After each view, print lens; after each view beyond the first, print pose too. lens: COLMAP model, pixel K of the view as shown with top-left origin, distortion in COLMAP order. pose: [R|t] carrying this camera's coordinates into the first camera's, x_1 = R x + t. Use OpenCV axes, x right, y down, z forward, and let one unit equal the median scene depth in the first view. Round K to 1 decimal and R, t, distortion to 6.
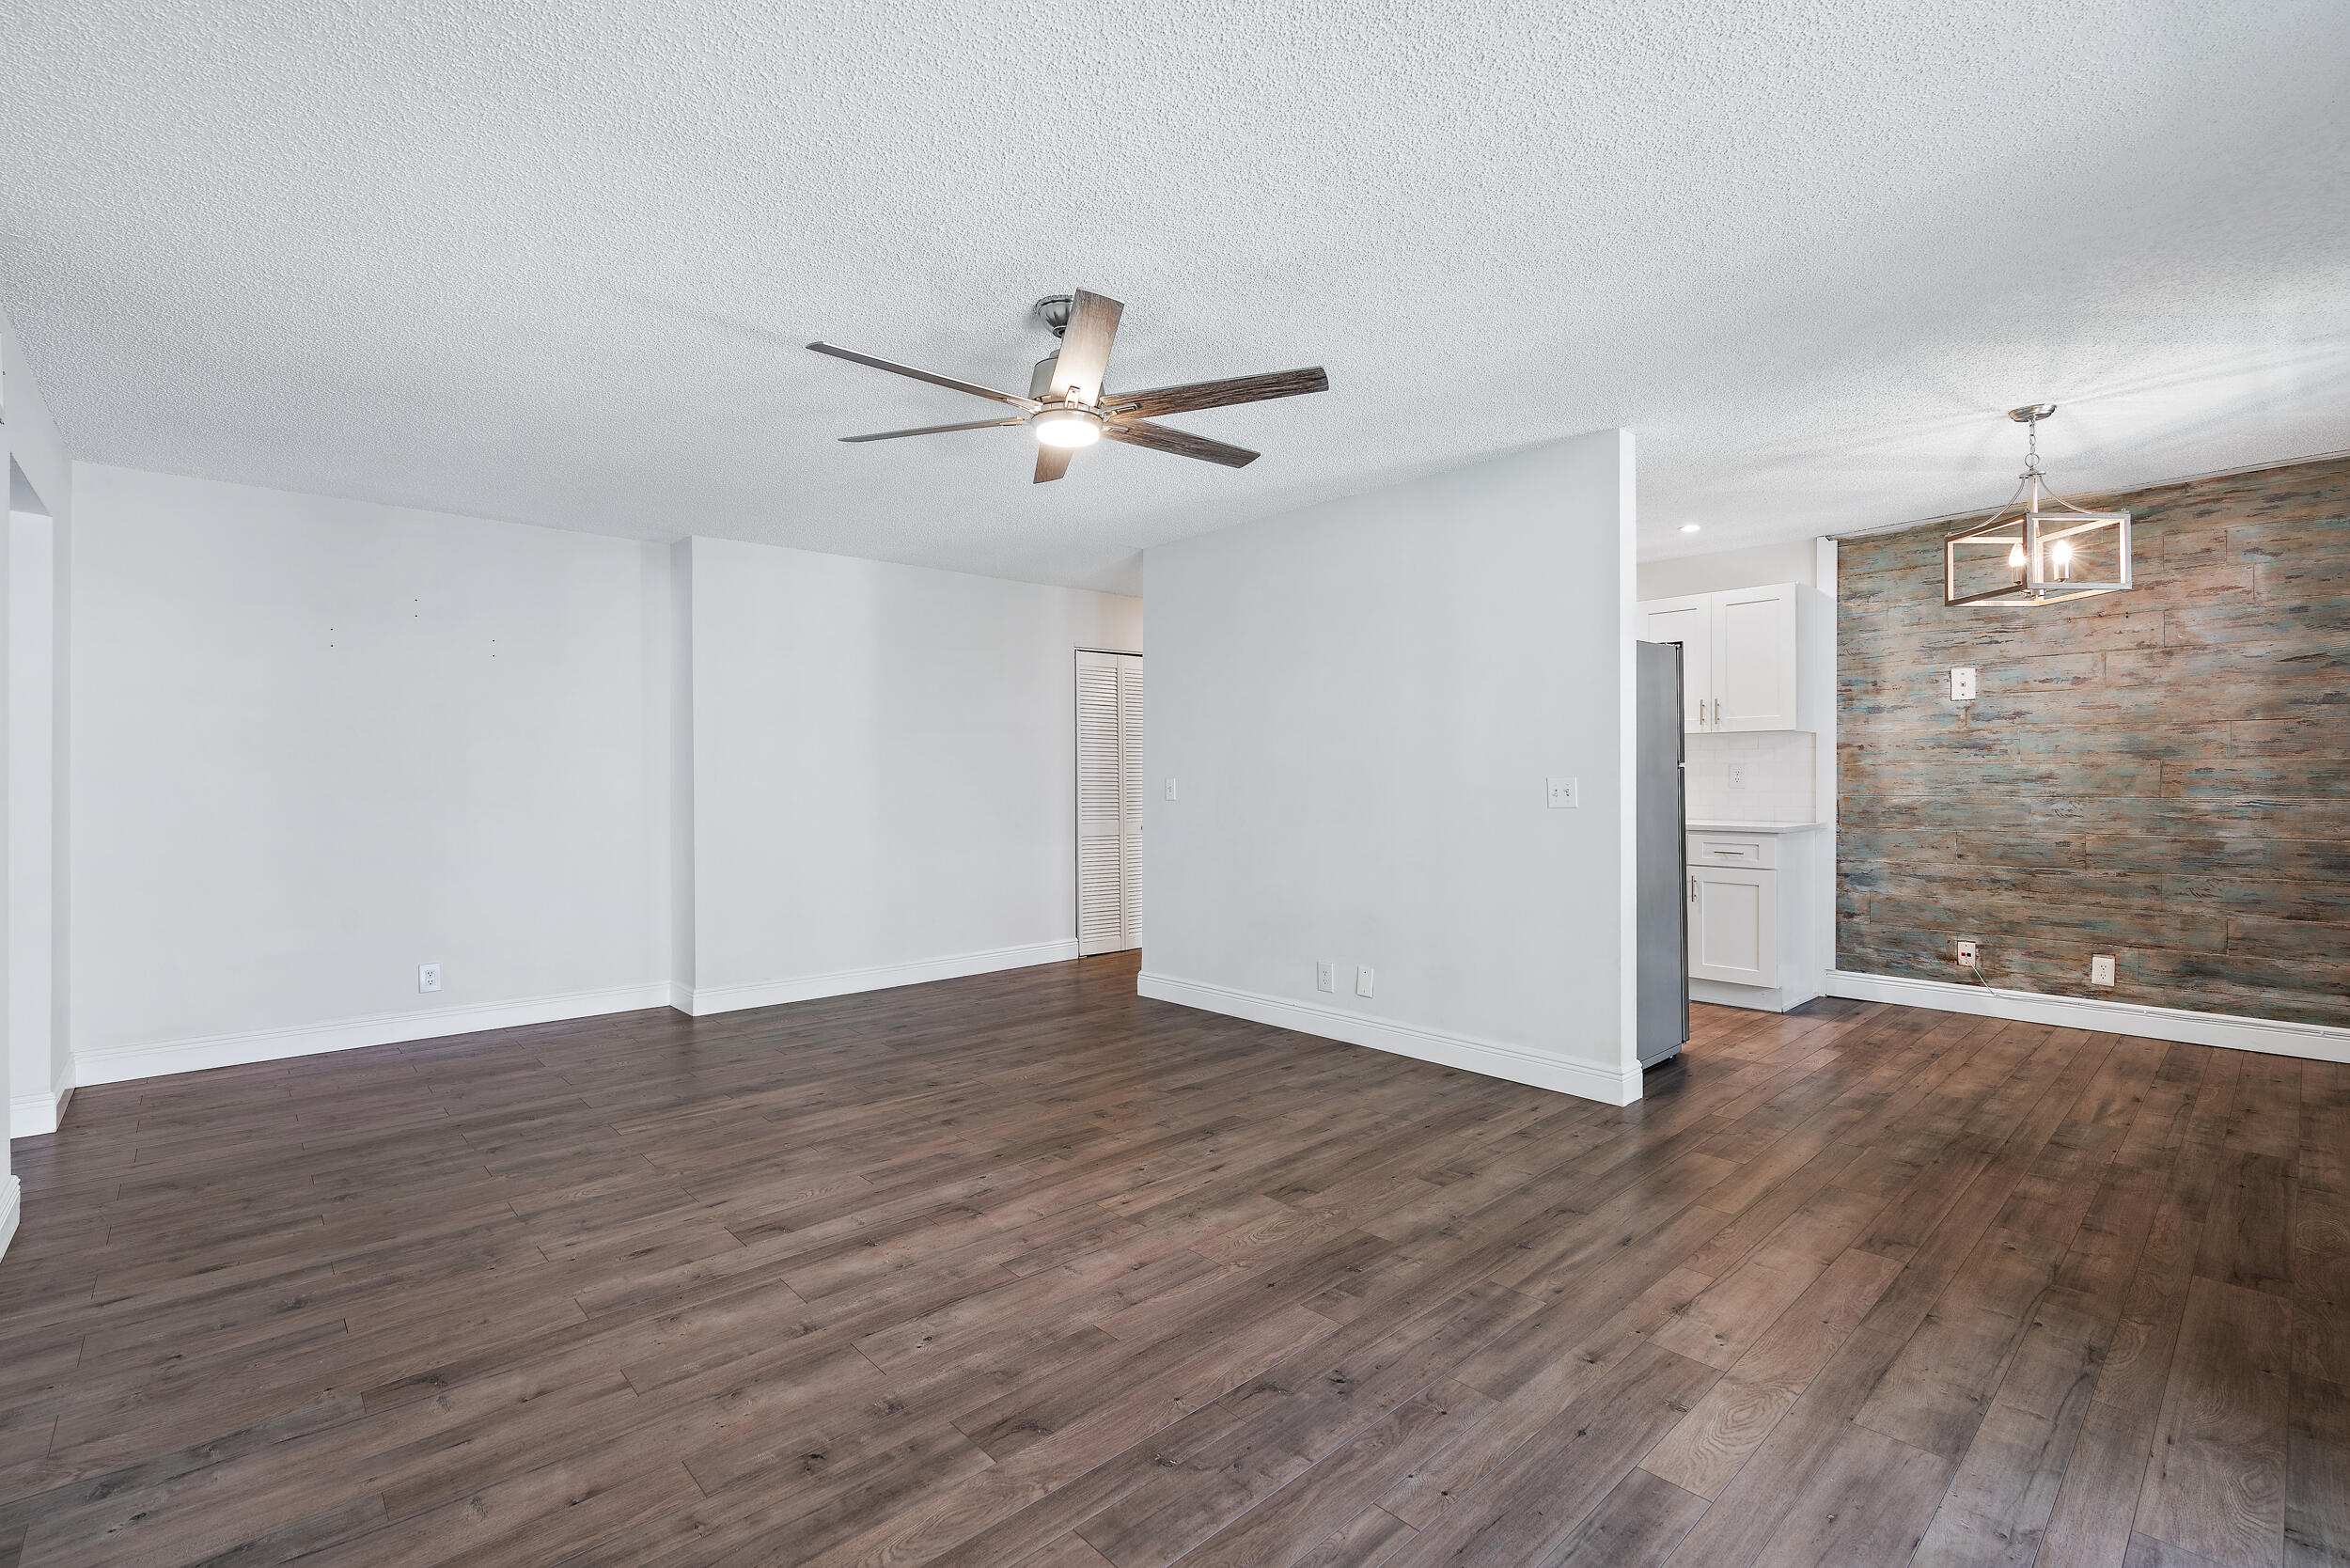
lens RADIAL K [[1059.1, 0, 1173.5], [0, 1059.1, 775.0], [0, 0, 1]] dist [-0.011595, 0.005537]
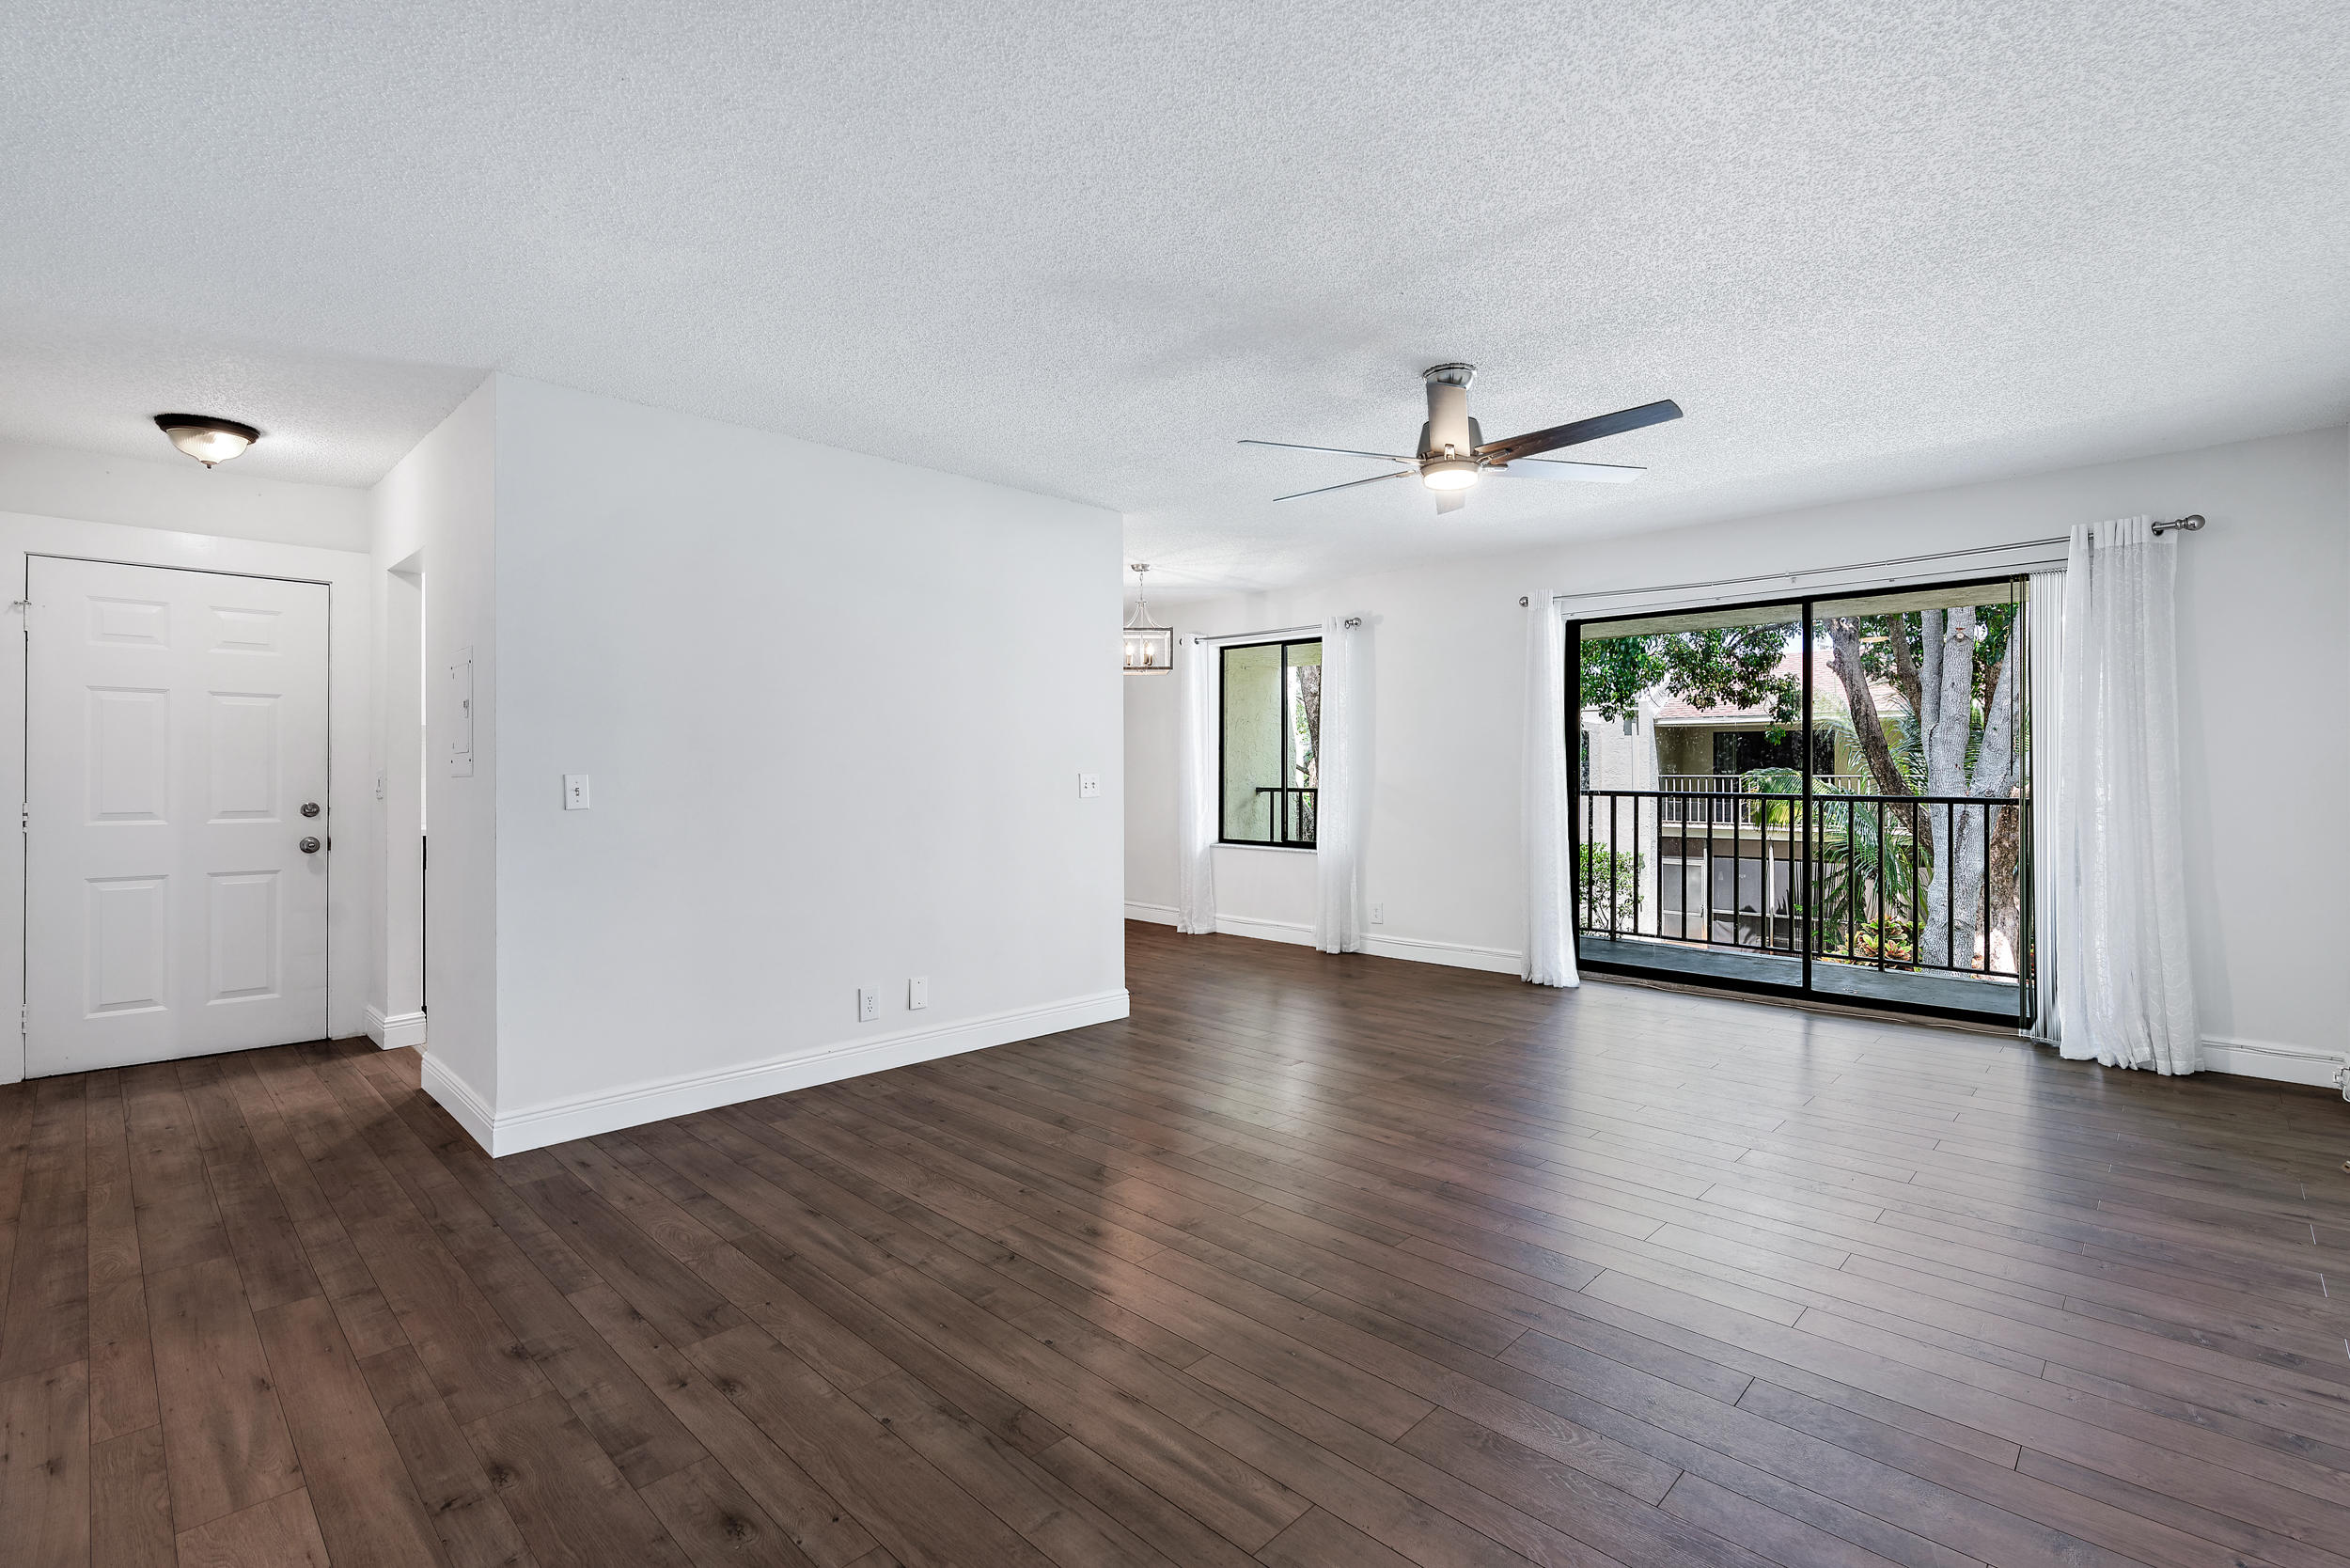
lens RADIAL K [[1059.1, 0, 1173.5], [0, 1059.1, 775.0], [0, 0, 1]] dist [-0.011595, 0.005537]
pose [[-0.050977, -0.002023, 0.998698, -0.854731], [-0.002659, 0.999995, 0.001890, 0.000611], [-0.998696, -0.002559, -0.050983, 0.921524]]
